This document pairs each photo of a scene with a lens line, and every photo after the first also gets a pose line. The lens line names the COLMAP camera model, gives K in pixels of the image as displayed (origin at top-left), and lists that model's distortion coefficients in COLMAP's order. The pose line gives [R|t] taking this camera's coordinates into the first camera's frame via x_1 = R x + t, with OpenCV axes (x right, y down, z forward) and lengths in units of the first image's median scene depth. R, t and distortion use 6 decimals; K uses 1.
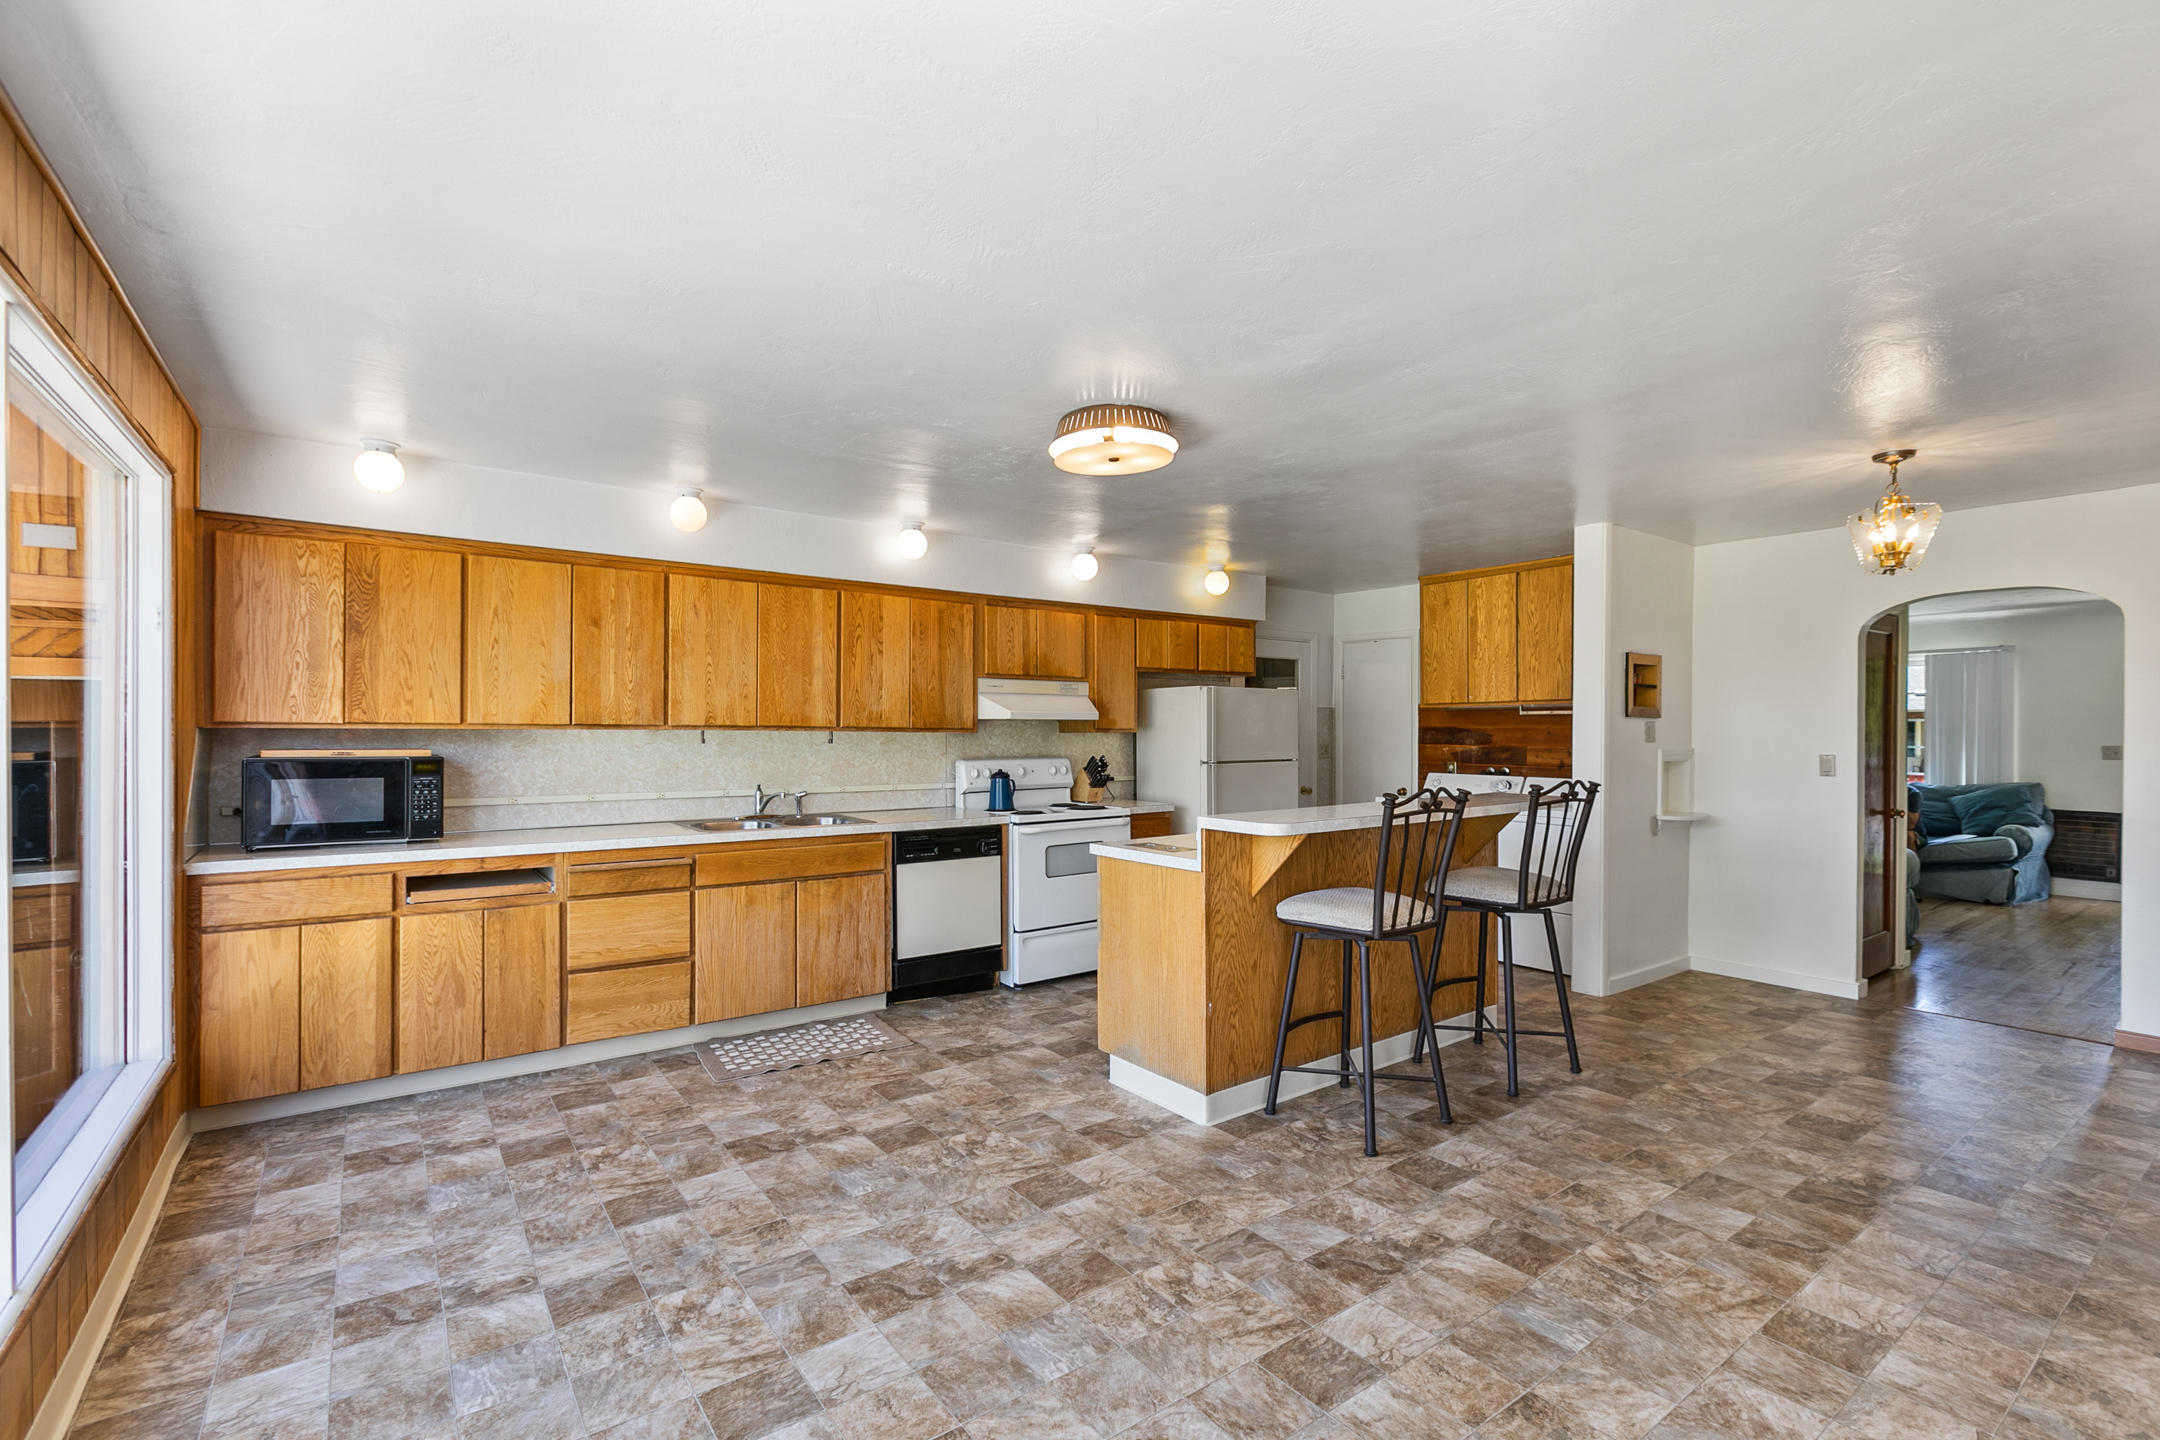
lens RADIAL K [[963.8, 0, 1086.9], [0, 963.8, 733.0], [0, 0, 1]] dist [0.000394, 0.000621]
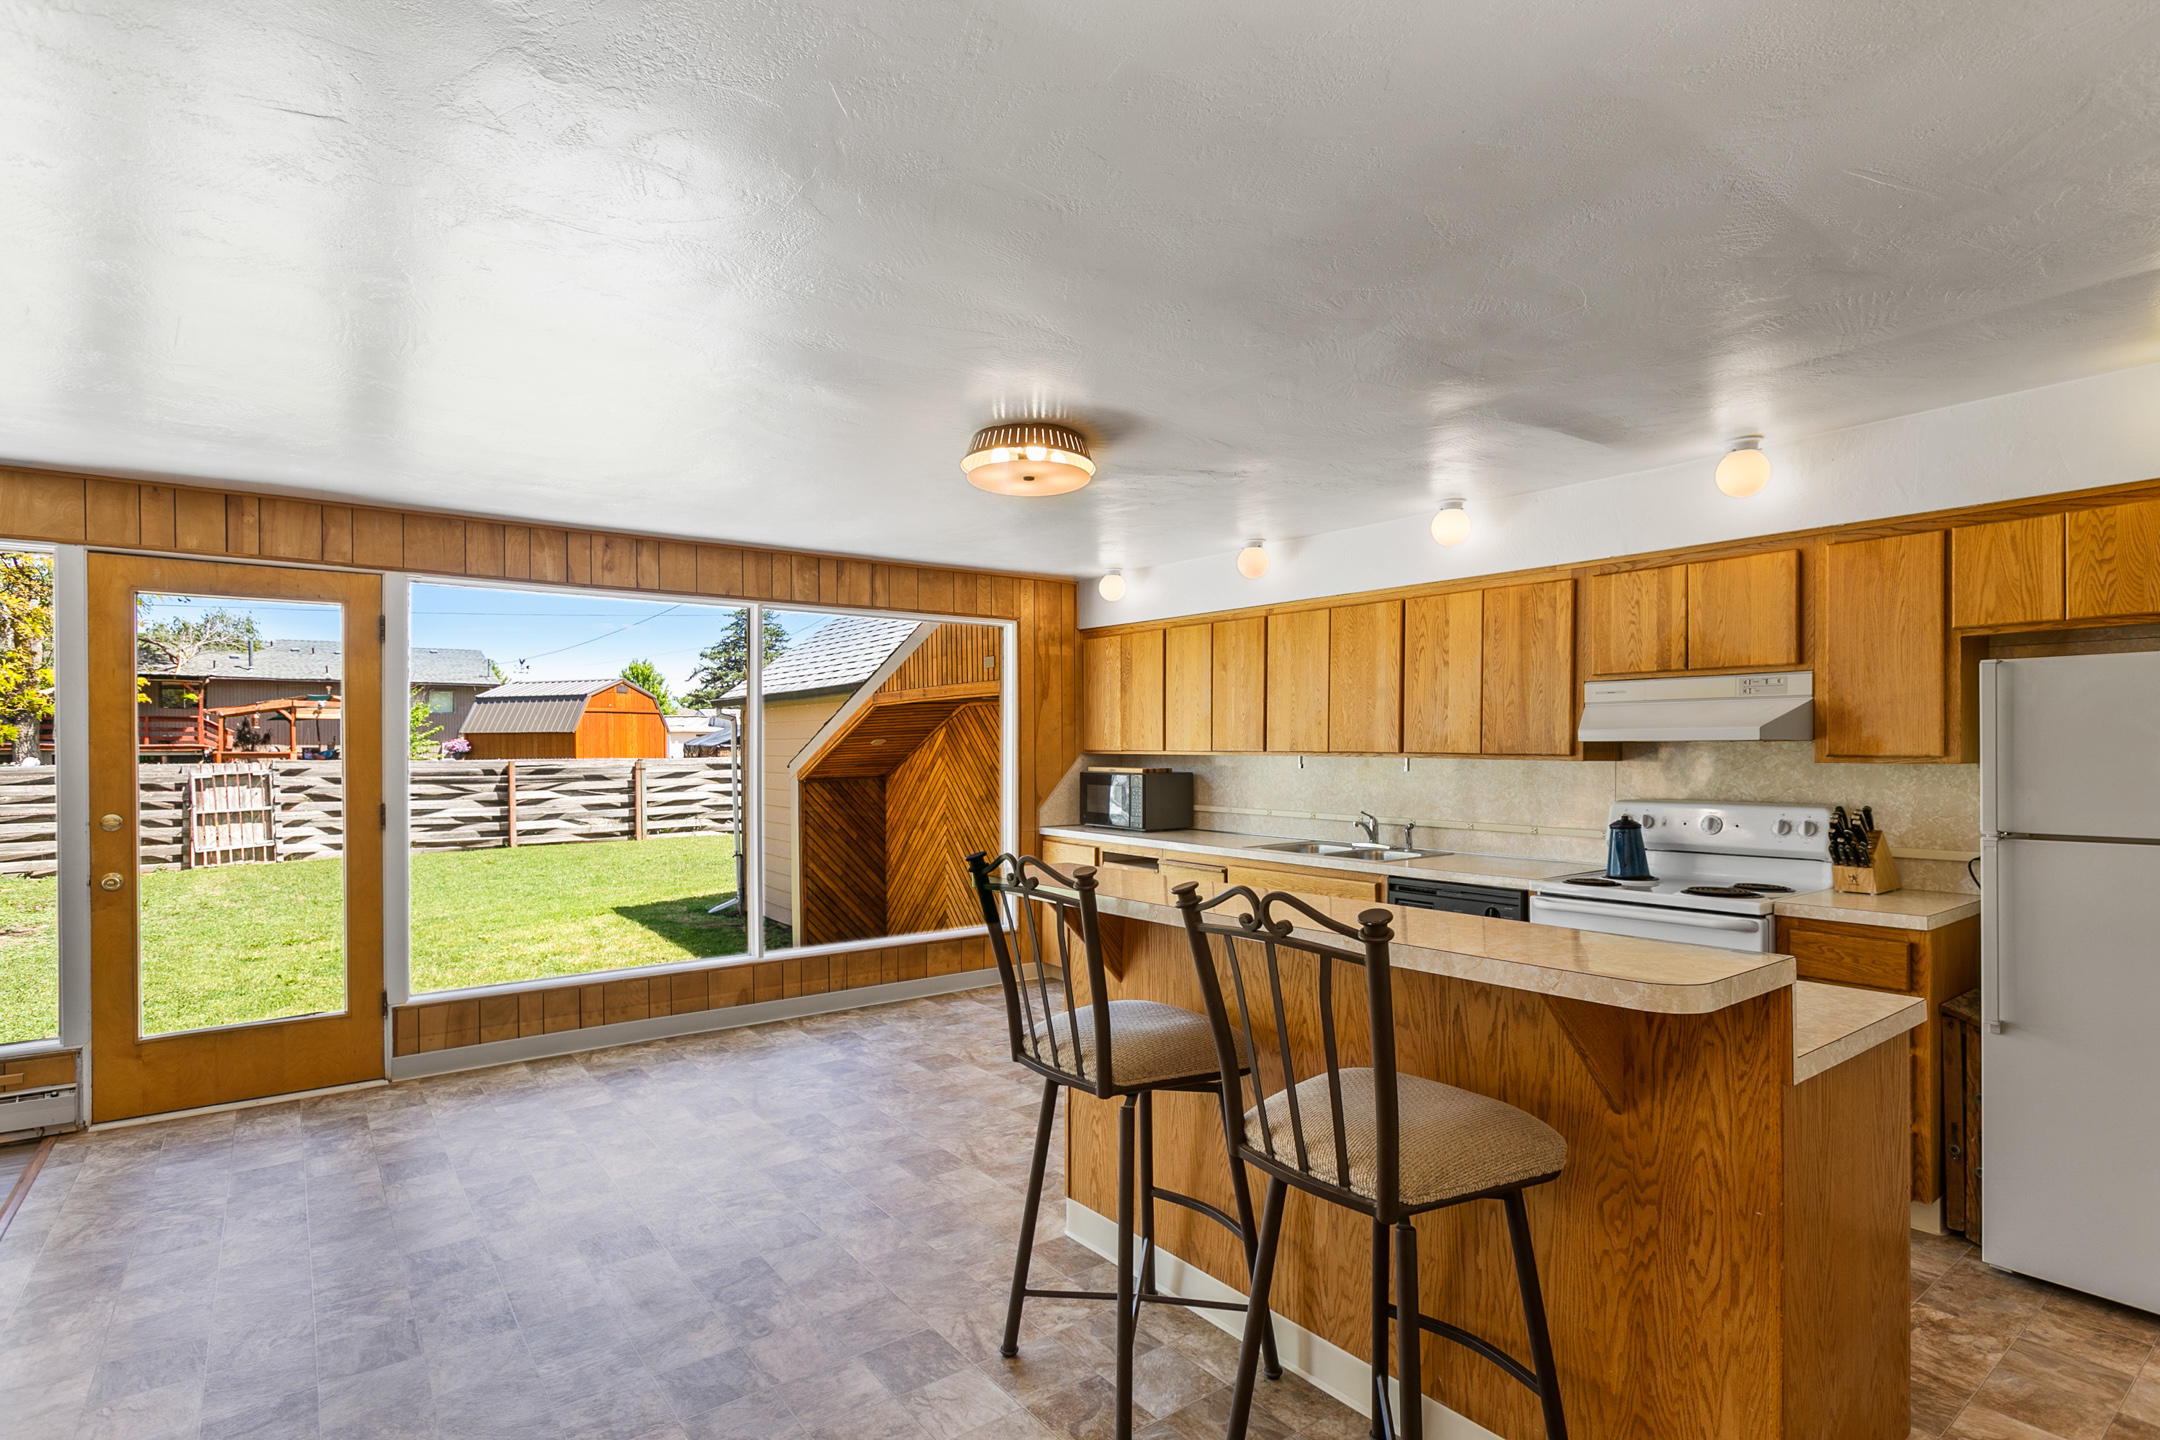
lens RADIAL K [[1085.9, 0, 1088.2], [0, 1085.9, 724.5], [0, 0, 1]] dist [0.006118, -0.001909]
pose [[0.004132, -0.028036, -0.999598, 0.766110], [-0.006448, 0.999585, -0.028062, -0.002258], [0.999971, 0.006561, 0.003949, 0.721799]]
